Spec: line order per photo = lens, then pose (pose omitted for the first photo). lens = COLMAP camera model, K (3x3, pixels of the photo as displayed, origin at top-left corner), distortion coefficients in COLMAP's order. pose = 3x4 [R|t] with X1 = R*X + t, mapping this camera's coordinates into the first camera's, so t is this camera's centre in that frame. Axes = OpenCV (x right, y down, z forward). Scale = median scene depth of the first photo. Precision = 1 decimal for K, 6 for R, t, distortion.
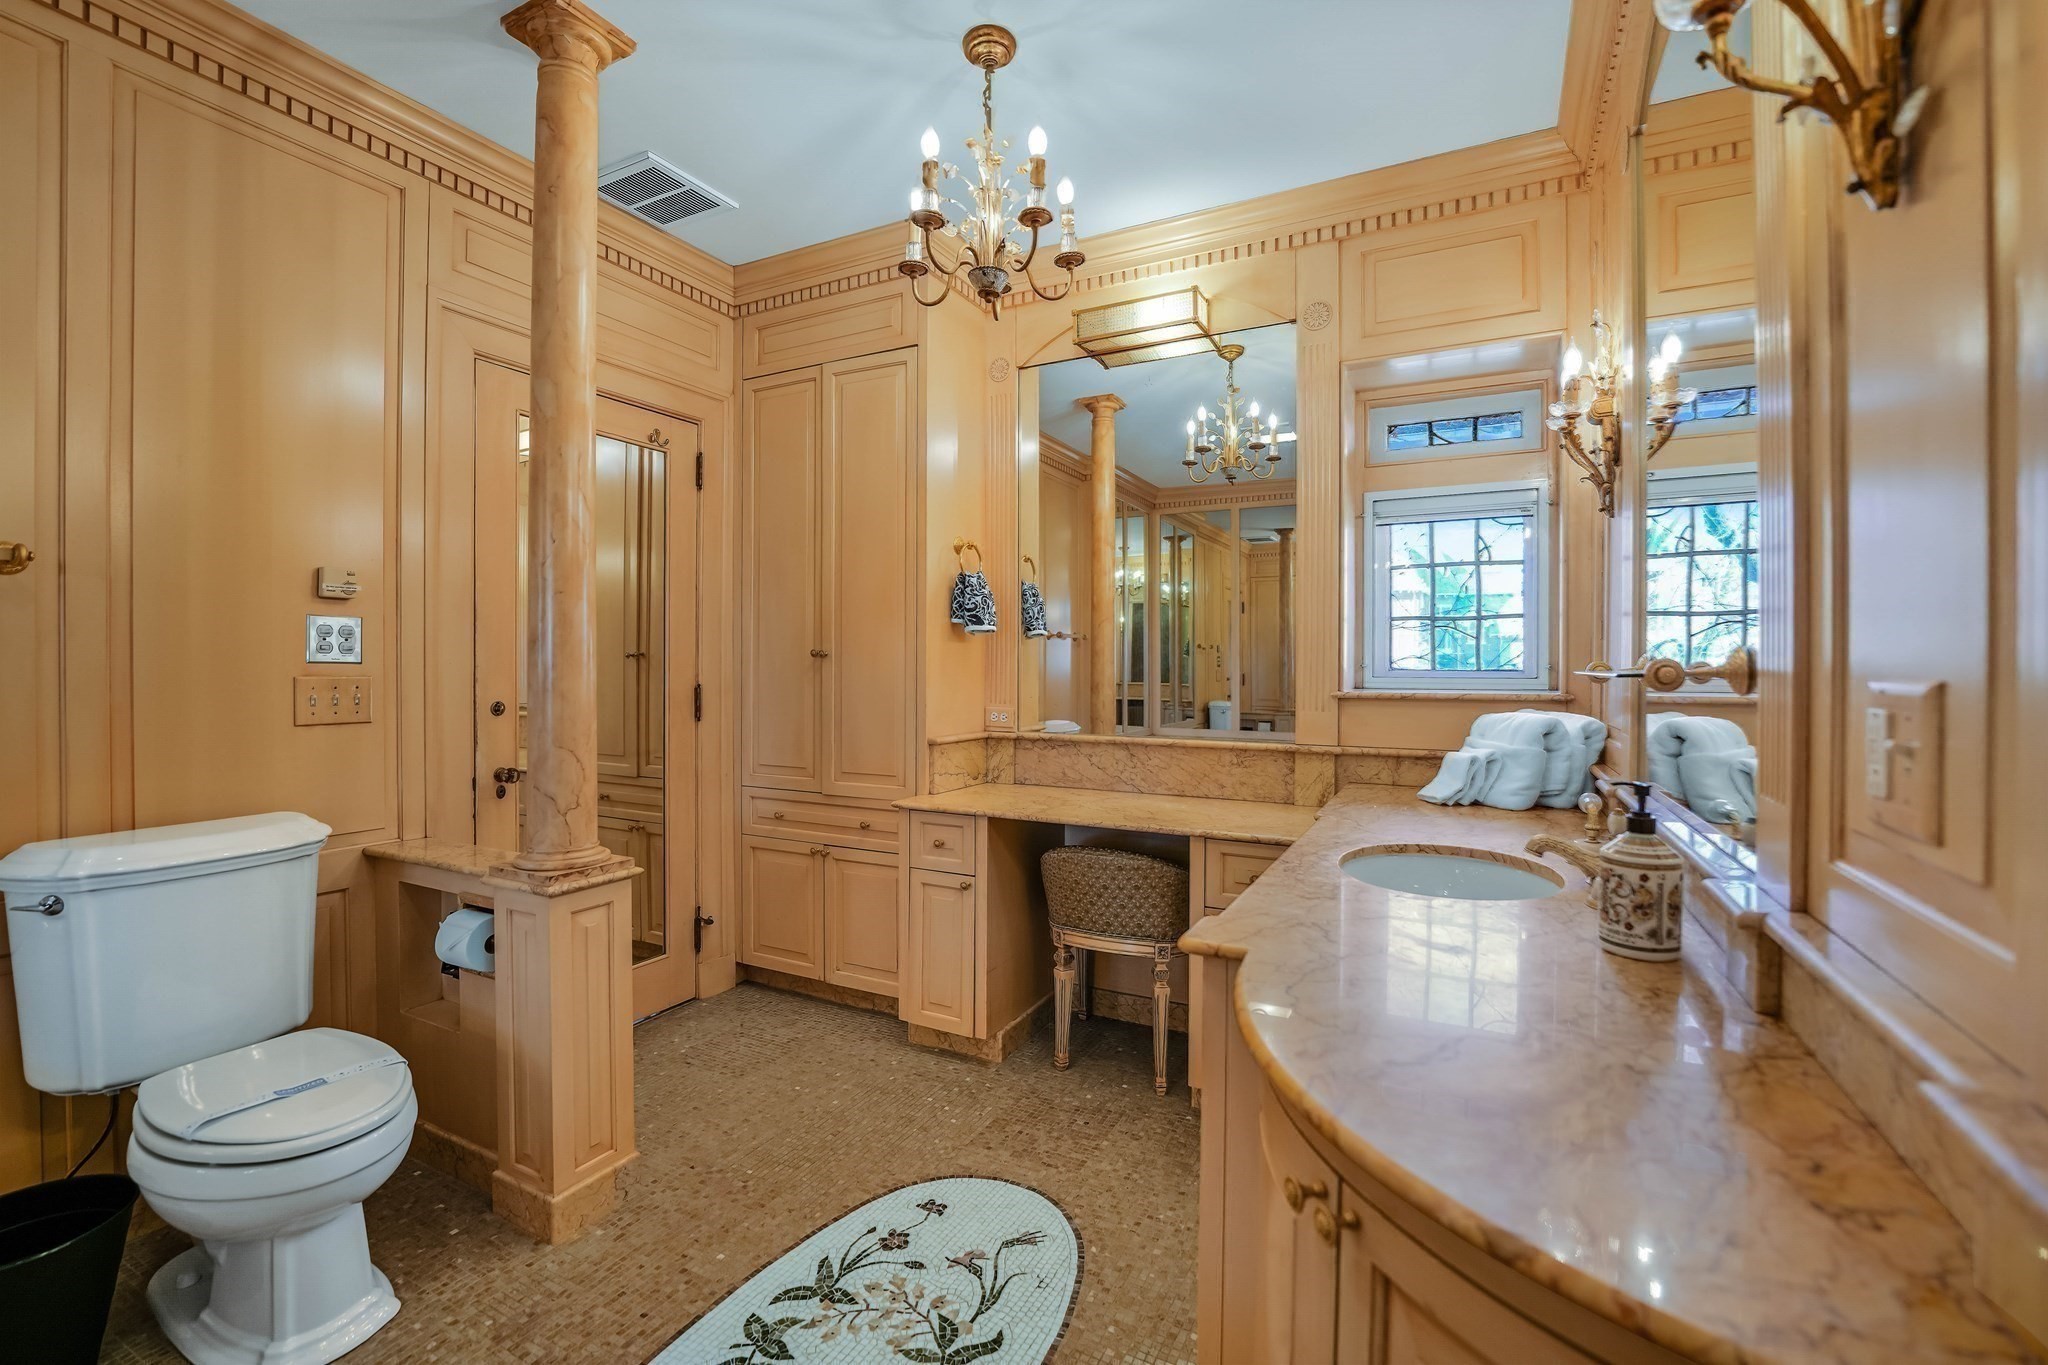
lens RADIAL K [[859.2, 0, 1018.3], [0, 859.2, 670.9], [0, 0, 1]] dist [-0.032152, 0.002958]
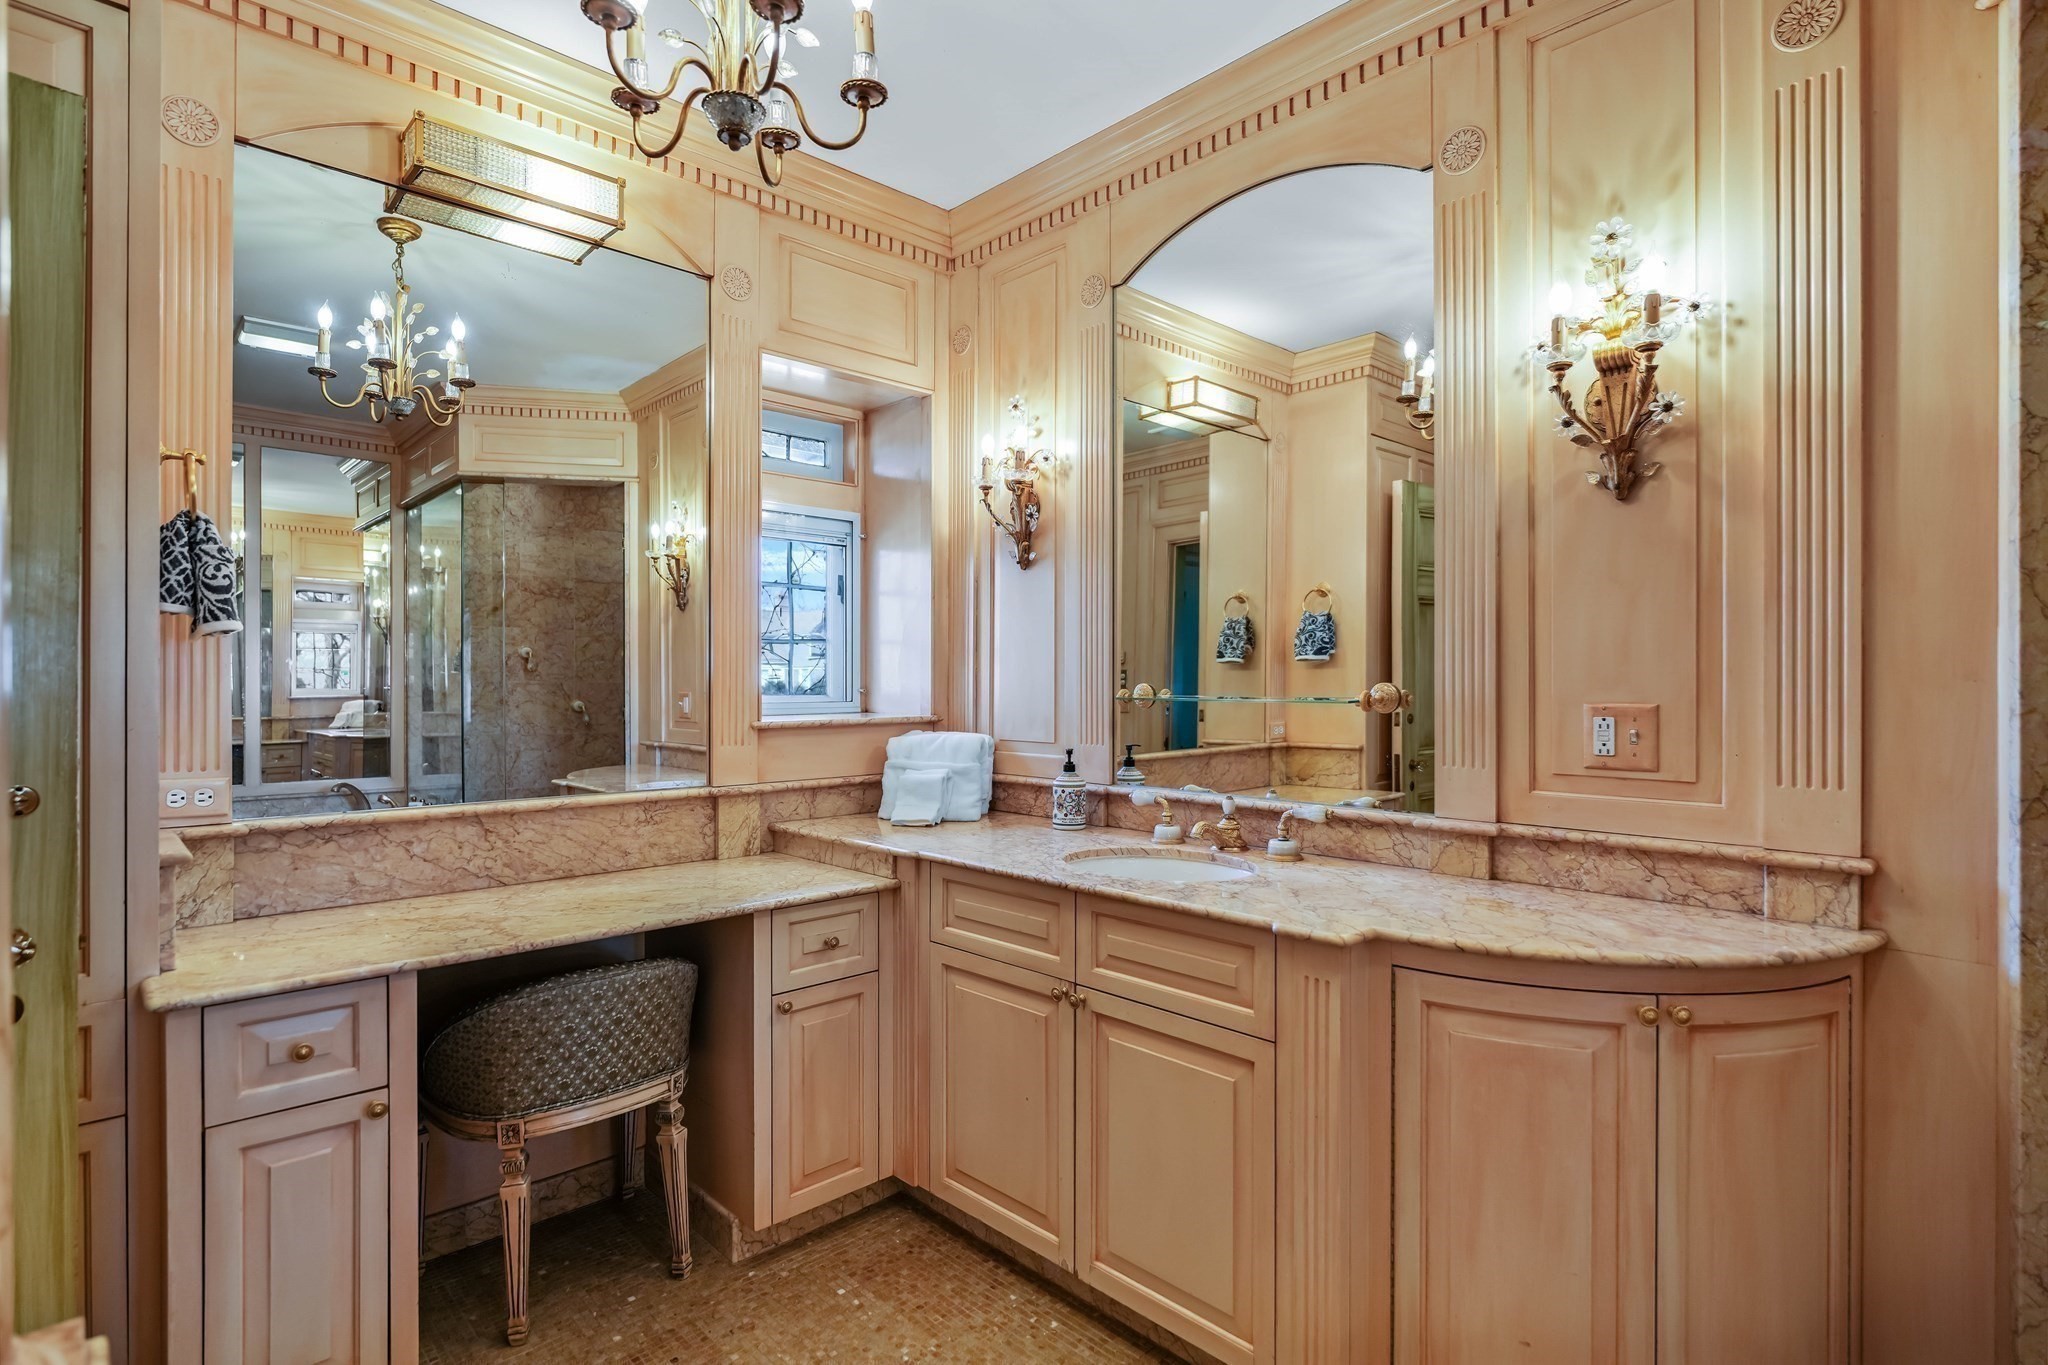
lens RADIAL K [[1025.5, 0, 1013.0], [0, 1025.5, 675.0], [0, 0, 1]] dist [0.000351, 0.004173]
pose [[0.325846, 0.003338, 0.945417, -0.524626], [0.006072, 0.999966, -0.005623, -0.015852], [-0.945403, 0.007573, 0.325815, 0.397961]]
